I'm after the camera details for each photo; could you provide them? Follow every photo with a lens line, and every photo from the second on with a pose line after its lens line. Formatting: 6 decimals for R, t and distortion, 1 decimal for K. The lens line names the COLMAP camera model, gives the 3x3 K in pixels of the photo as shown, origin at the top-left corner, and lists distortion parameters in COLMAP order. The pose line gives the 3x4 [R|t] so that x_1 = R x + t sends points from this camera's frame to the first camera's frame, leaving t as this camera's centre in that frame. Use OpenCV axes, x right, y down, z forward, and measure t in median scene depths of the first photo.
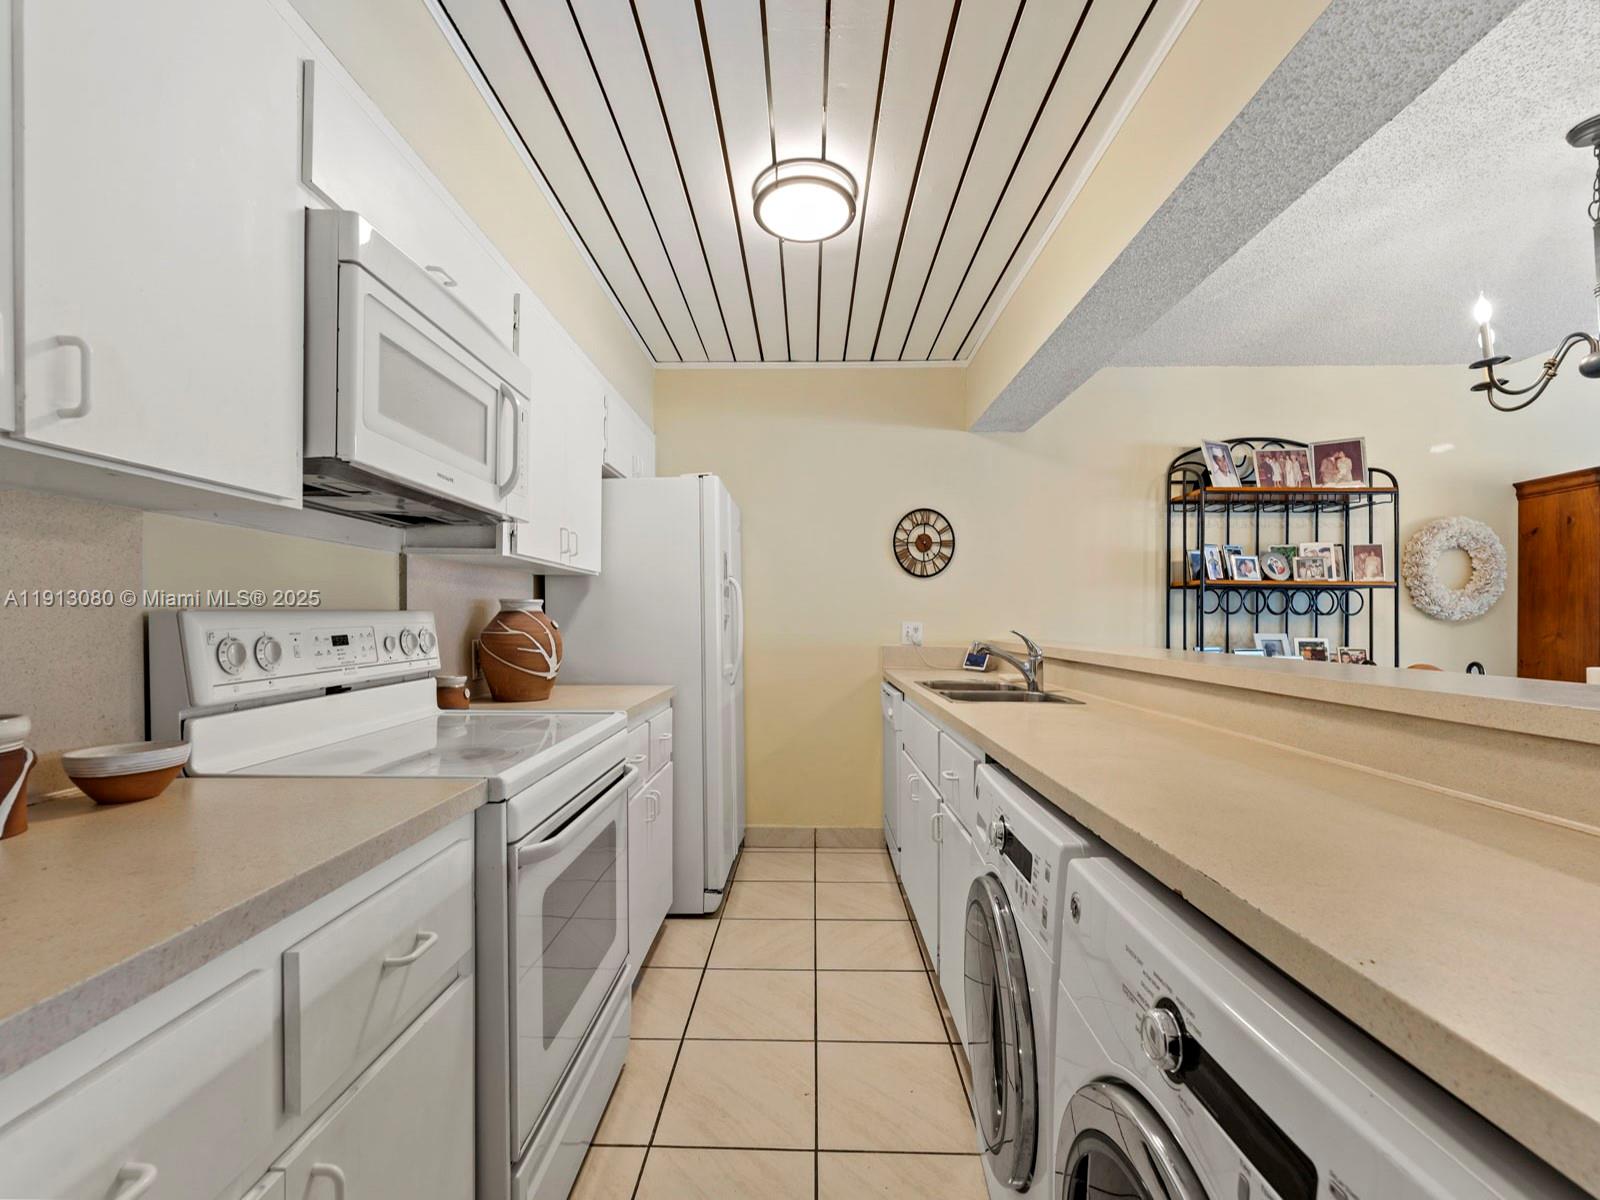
lens RADIAL K [[653.4, 0, 801.5], [0, 653.4, 620.3], [0, 0, 1]] dist [0.003314, -0.001881]
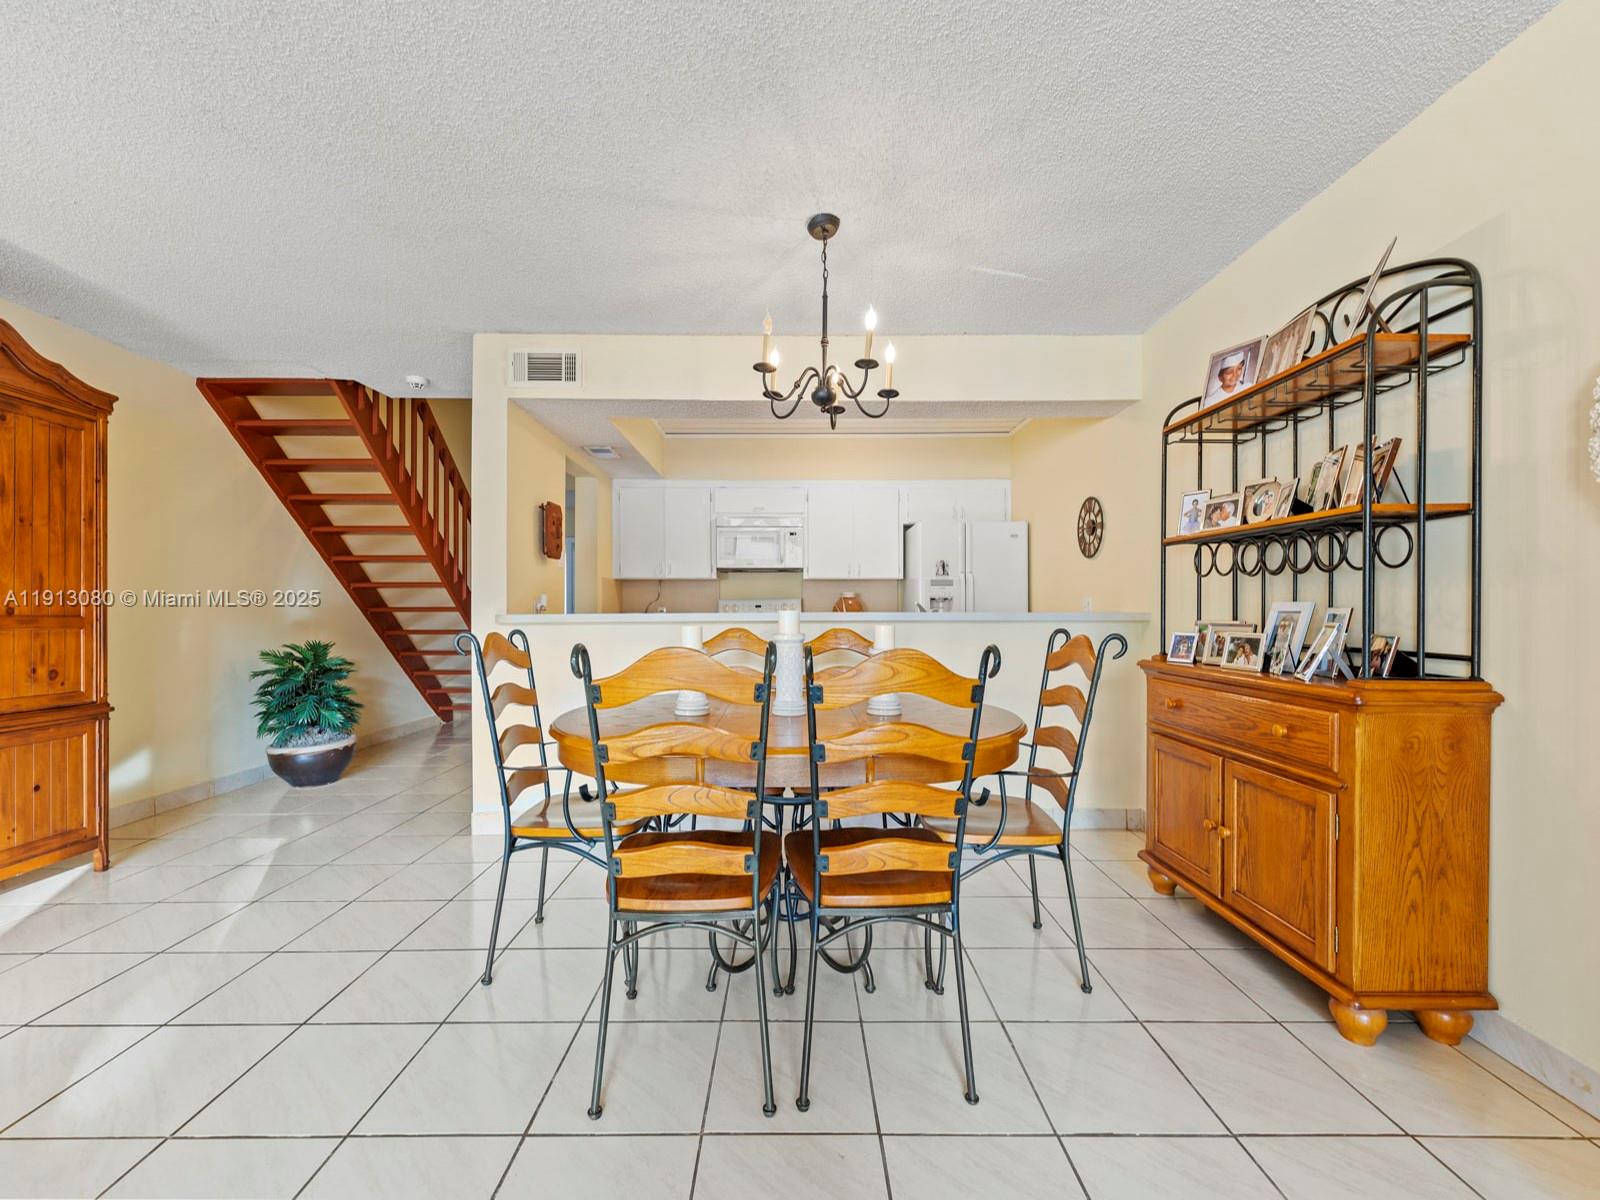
lens RADIAL K [[653.4, 0, 796.3], [0, 653.4, 609.9], [0, 0, 1]] dist [0.003314, -0.001881]
pose [[0.022156, -0.003490, -0.999748, 1.390229], [0.004125, 0.999986, -0.003399, 0.029032], [0.999746, -0.004049, 0.022170, 0.488393]]
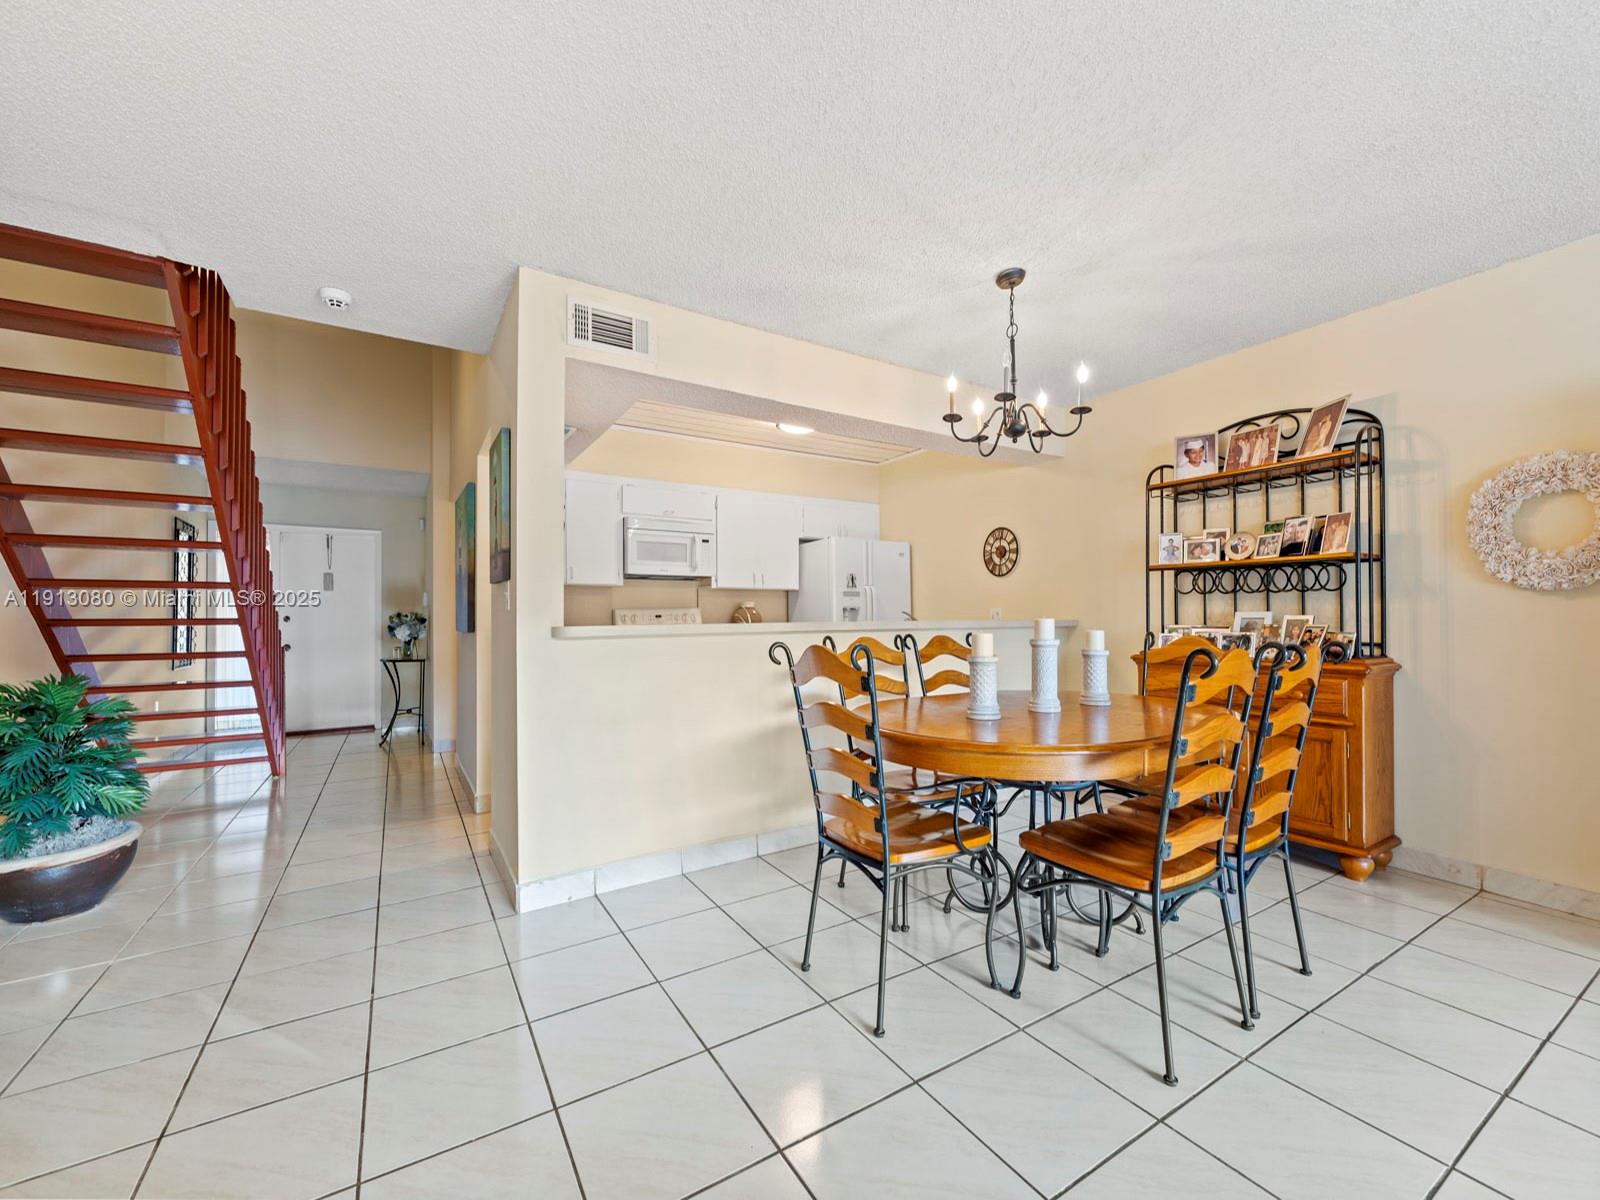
lens RADIAL K [[653.4, 0, 800.9], [0, 653.4, 614.8], [0, 0, 1]] dist [0.003314, -0.001881]
pose [[0.541264, -0.012549, -0.840759, 1.203700], [0.011210, 0.999907, -0.007708, 0.025106], [0.840778, -0.005253, 0.541355, -0.134545]]
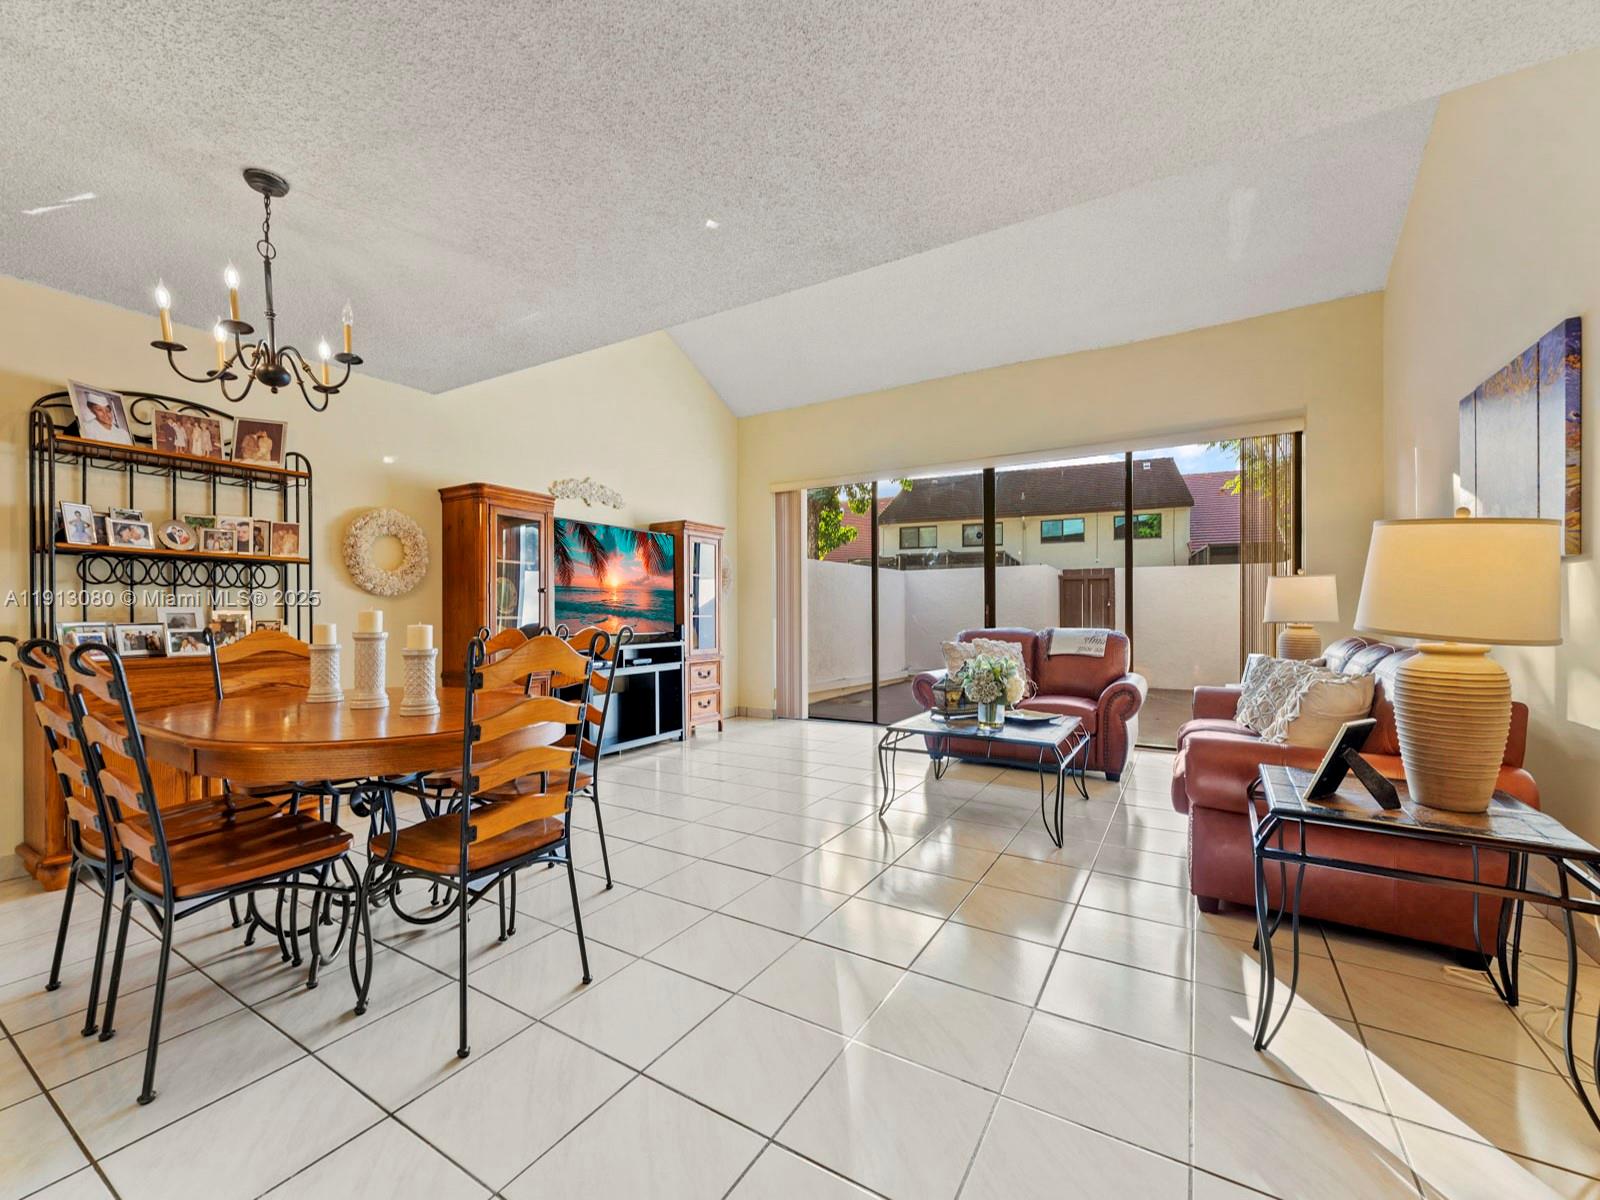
lens RADIAL K [[653.4, 0, 789.4], [0, 653.4, 611.0], [0, 0, 1]] dist [0.003314, -0.001881]
pose [[0.502182, -0.006686, 0.864736, 0.344568], [0.002373, 0.999977, 0.006353, 0.023436], [-0.864759, -0.001138, 0.502186, -0.247229]]
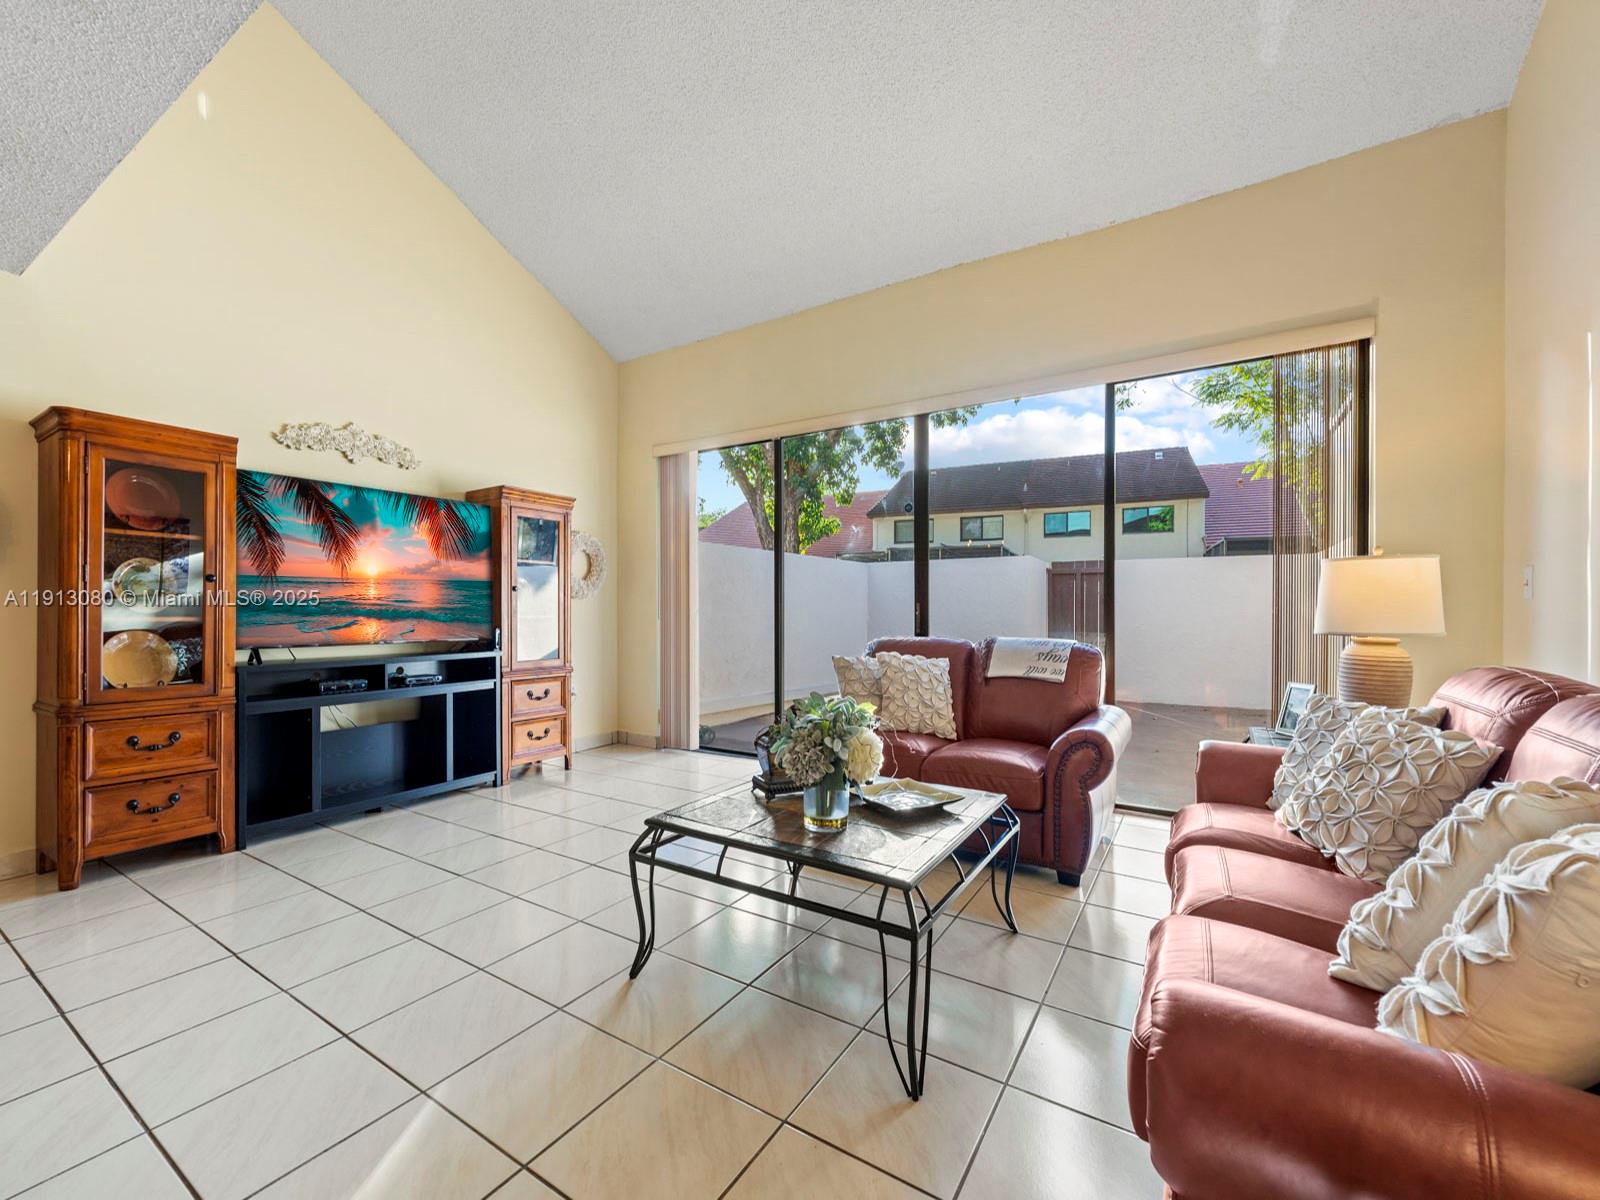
lens RADIAL K [[653.4, 0, 788.6], [0, 653.4, 609.7], [0, 0, 1]] dist [0.003314, -0.001881]
pose [[0.517109, -0.006017, 0.855898, 0.926863], [-0.002629, 0.999959, 0.008618, 0.021799], [-0.855916, -0.006707, 0.517072, -0.272664]]
